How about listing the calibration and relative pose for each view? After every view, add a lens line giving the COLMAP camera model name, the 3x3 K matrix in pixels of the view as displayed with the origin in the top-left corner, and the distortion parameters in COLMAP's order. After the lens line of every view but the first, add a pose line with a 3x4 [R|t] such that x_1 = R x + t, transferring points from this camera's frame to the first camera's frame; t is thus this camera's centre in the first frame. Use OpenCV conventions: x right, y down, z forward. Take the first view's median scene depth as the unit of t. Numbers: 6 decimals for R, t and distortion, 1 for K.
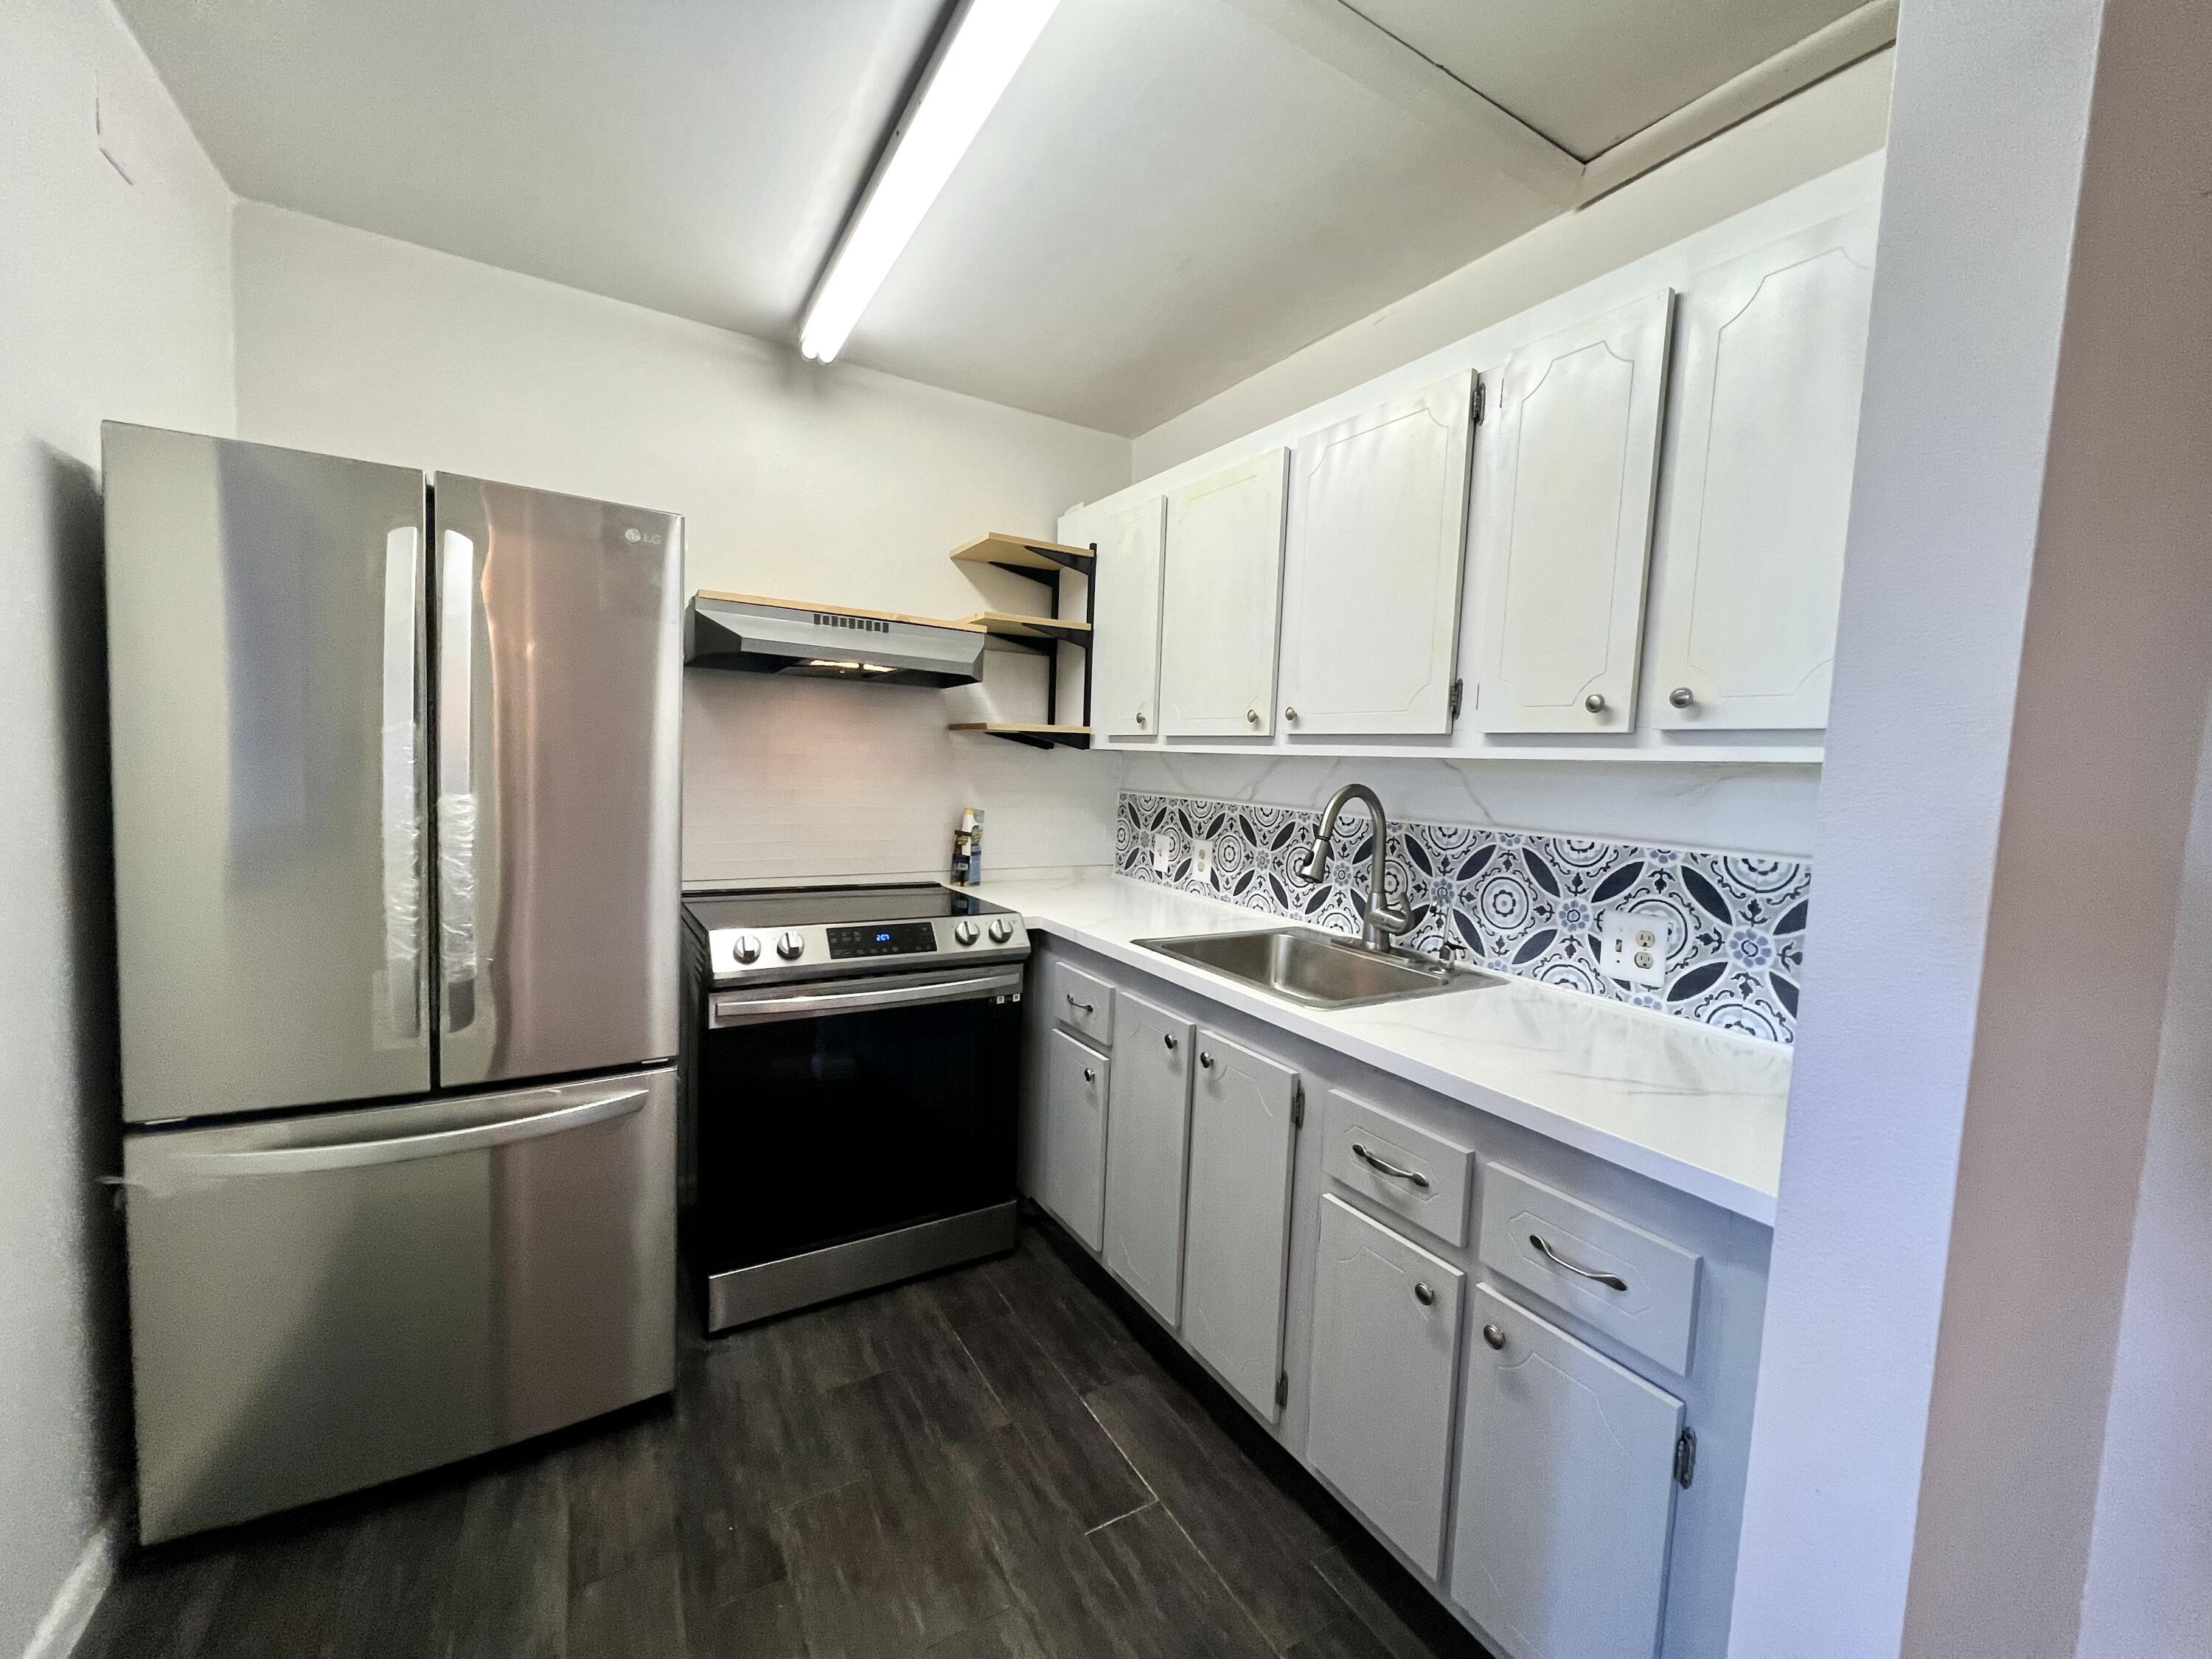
lens RADIAL K [[894.5, 0, 1098.1], [0, 894.5, 826.8], [0, 0, 1]] dist [-0.000033, 0.000247]
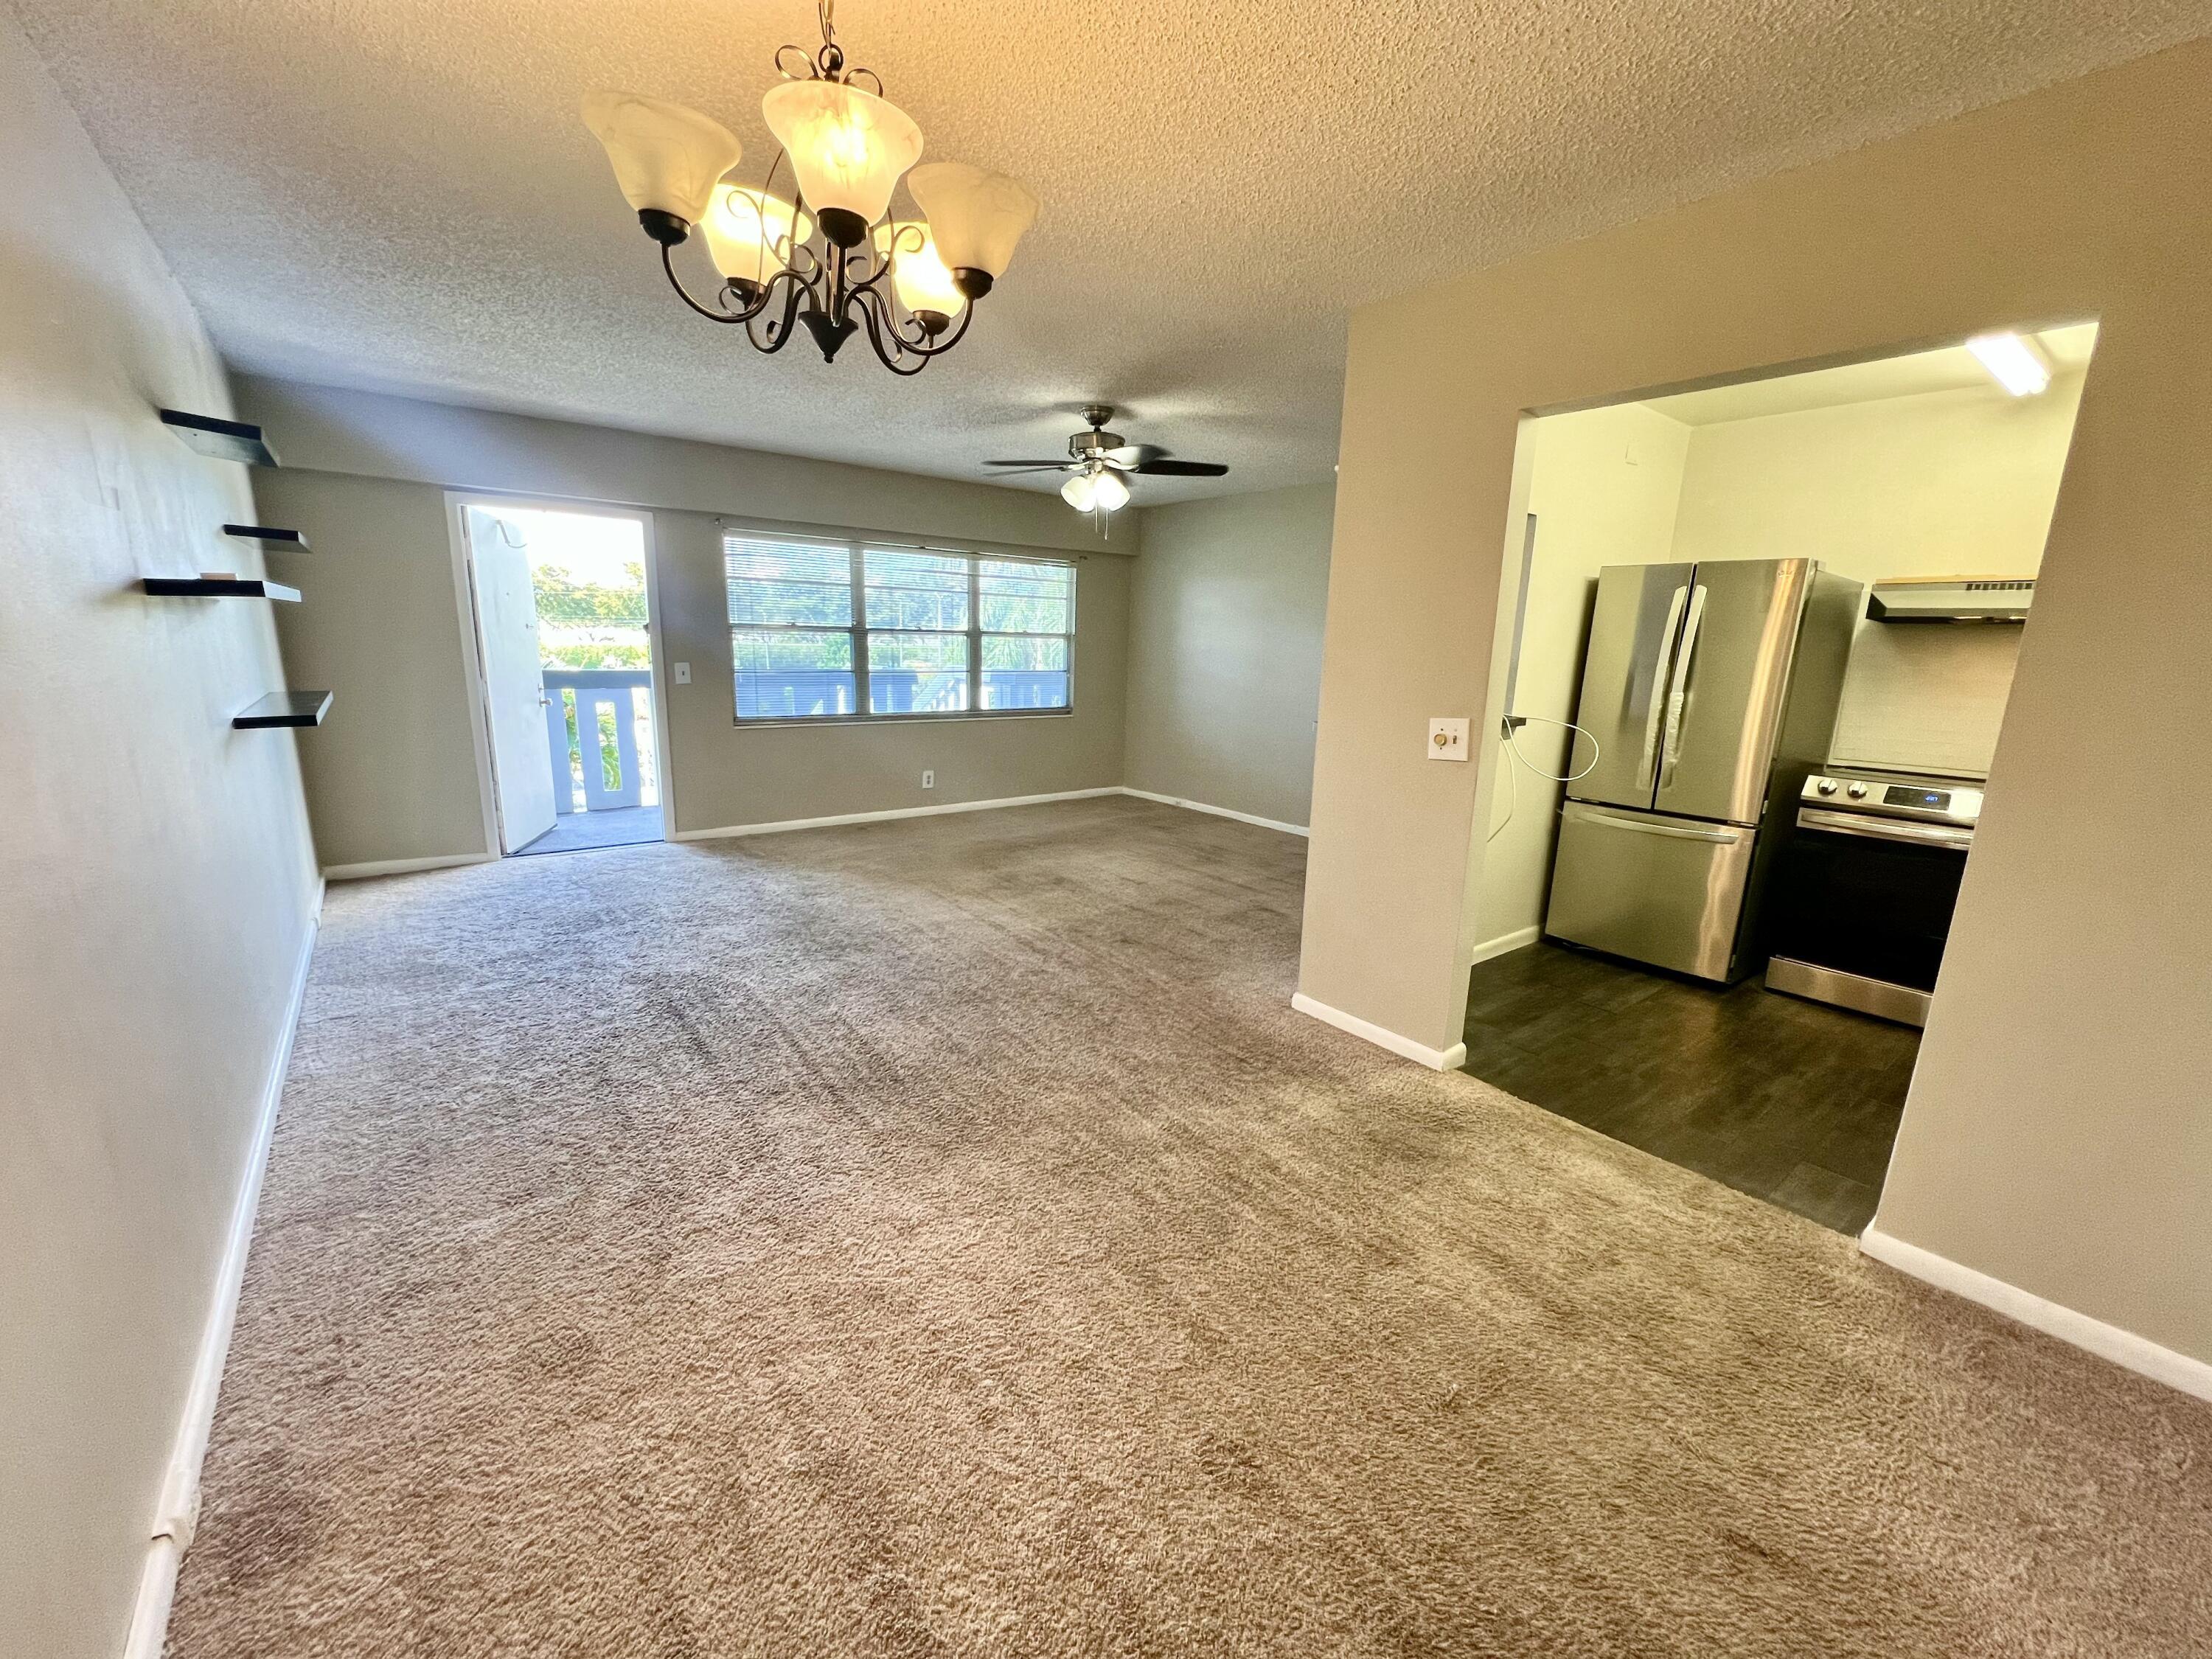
lens RADIAL K [[881.9, 0, 1104.4], [0, 881.9, 830.6], [0, 0, 1]] dist [0.000245, 0.000777]
pose [[0.121377, 0.174729, -0.977107, 1.148142], [-0.094875, 0.981920, 0.163804, 0.066646], [0.988062, 0.072821, 0.135760, -0.656105]]
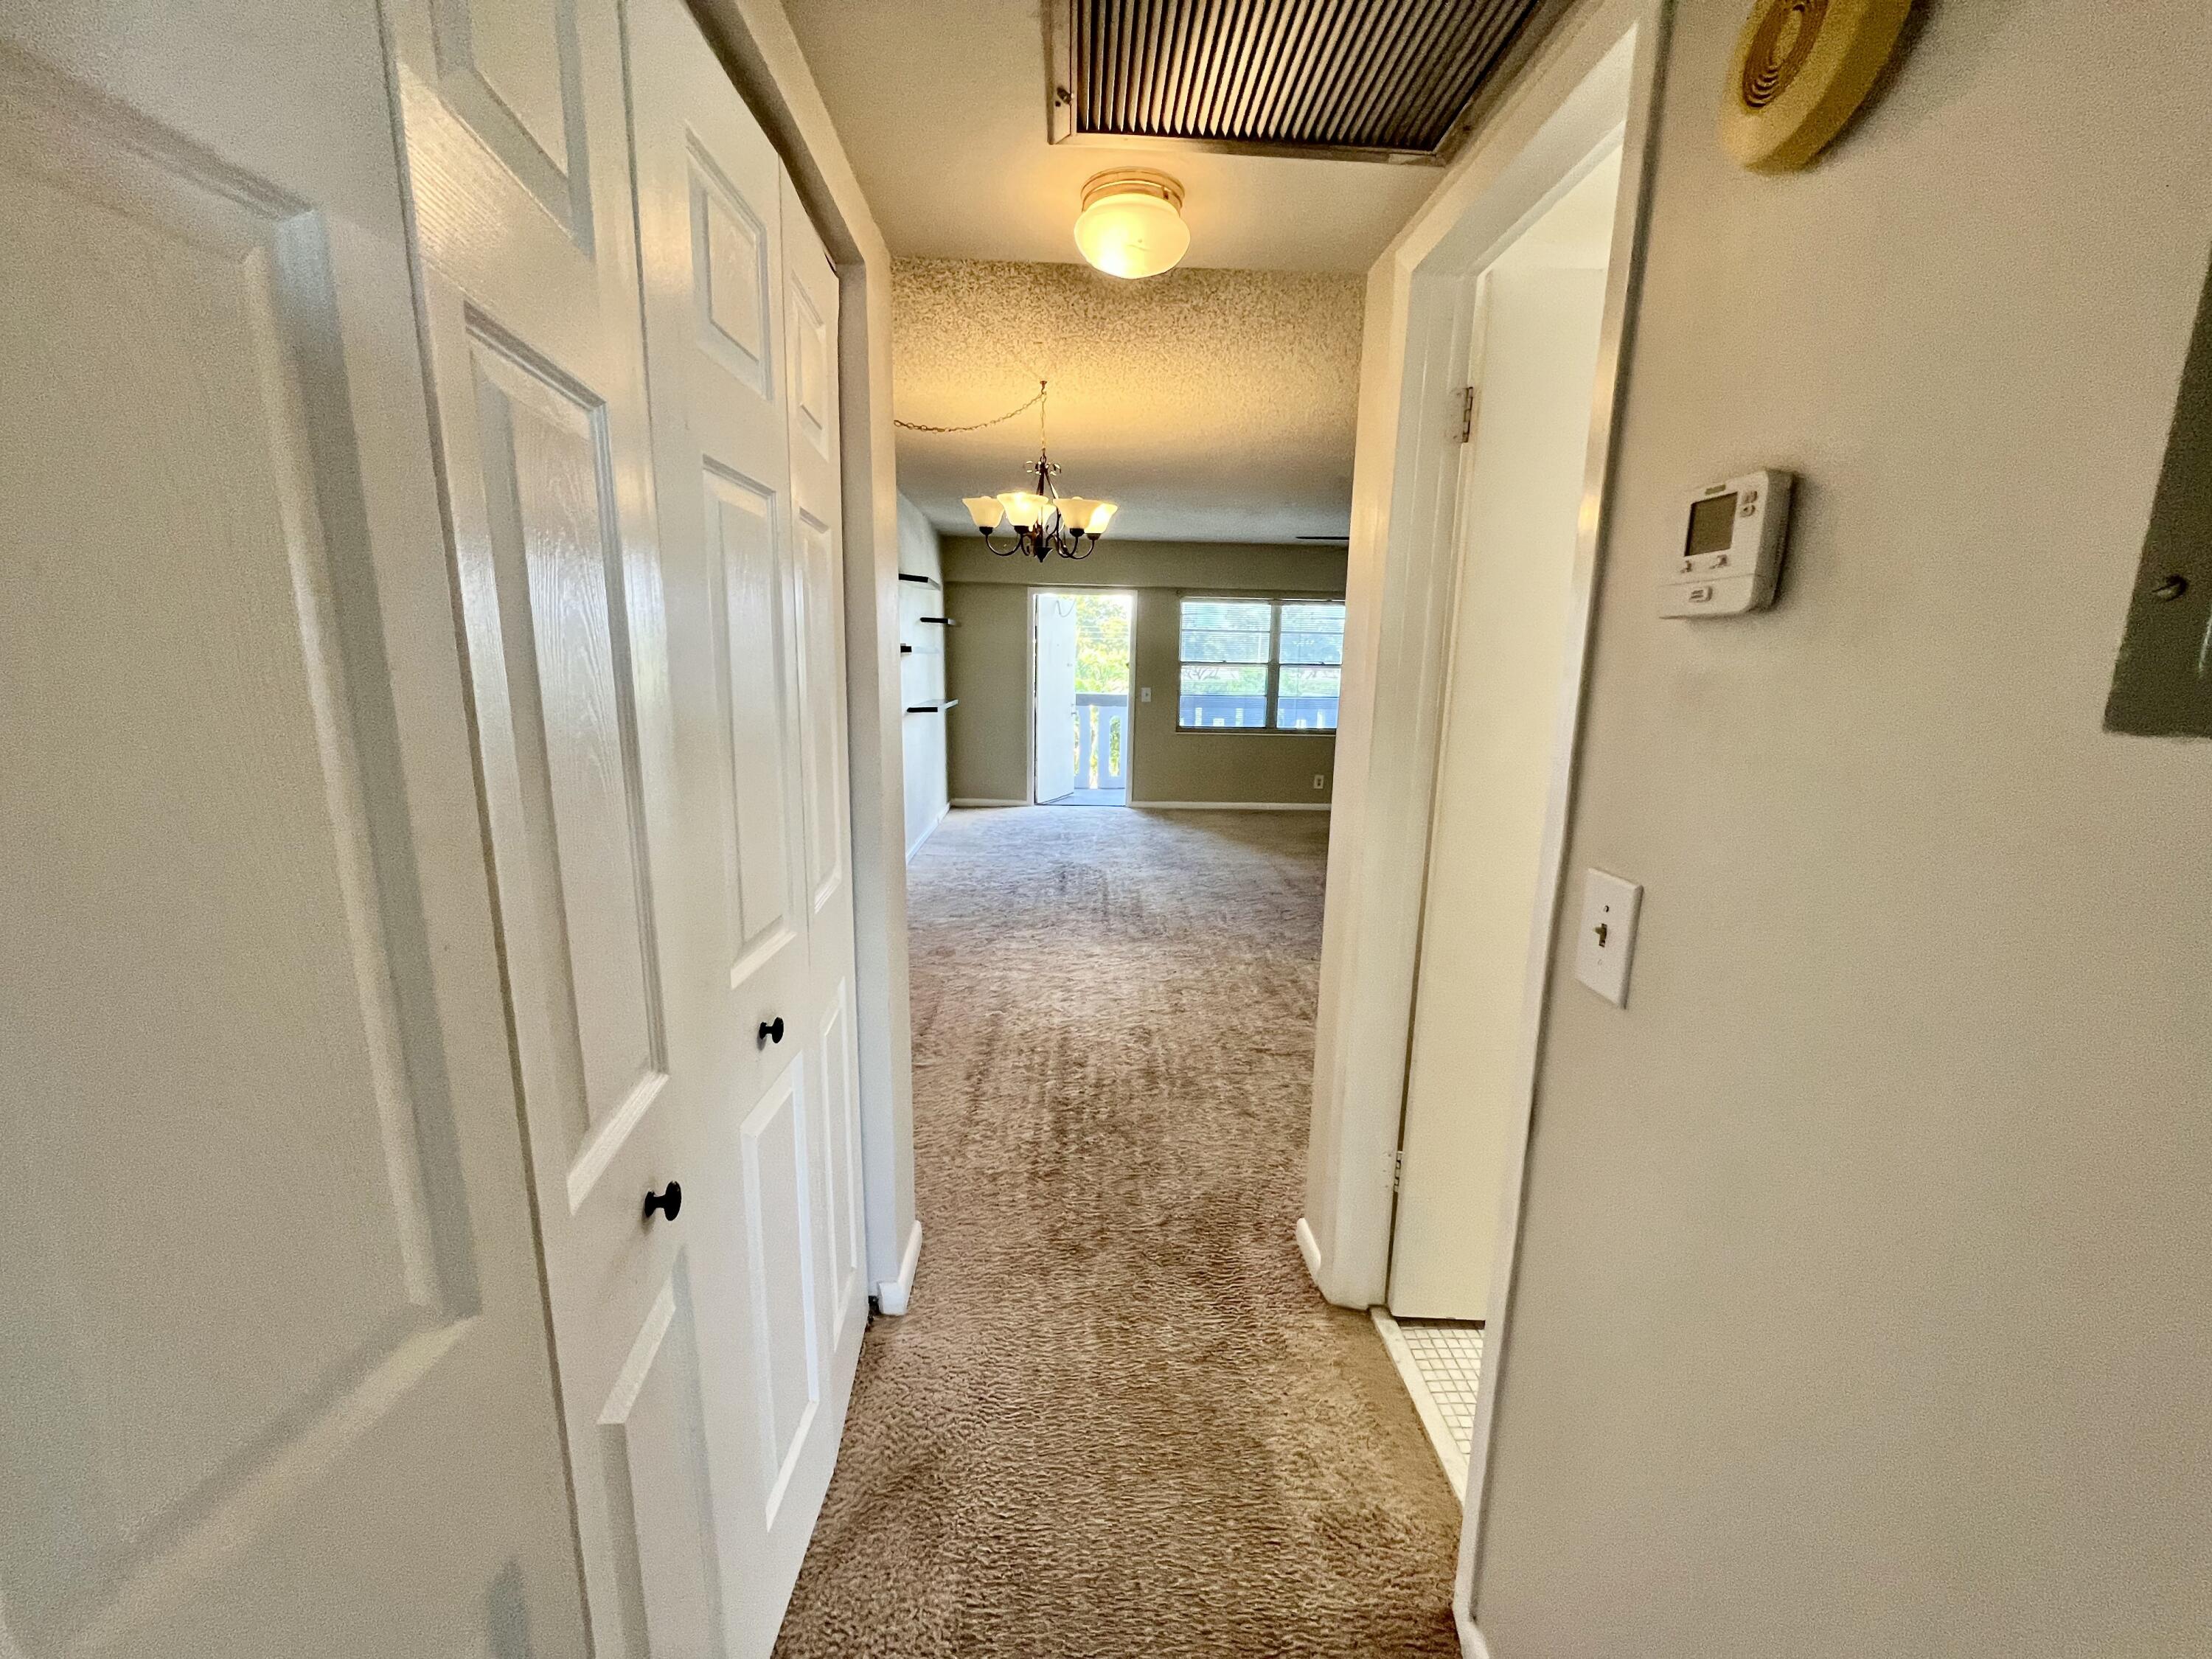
lens RADIAL K [[881.9, 0, 1104.3], [0, 881.9, 825.7], [0, 0, 1]] dist [0.000245, 0.000777]
pose [[-0.485642, 0.108959, -0.867341, 3.650777], [-0.098791, 0.979004, 0.178302, -0.007988], [0.868558, 0.172276, -0.464681, 2.135340]]
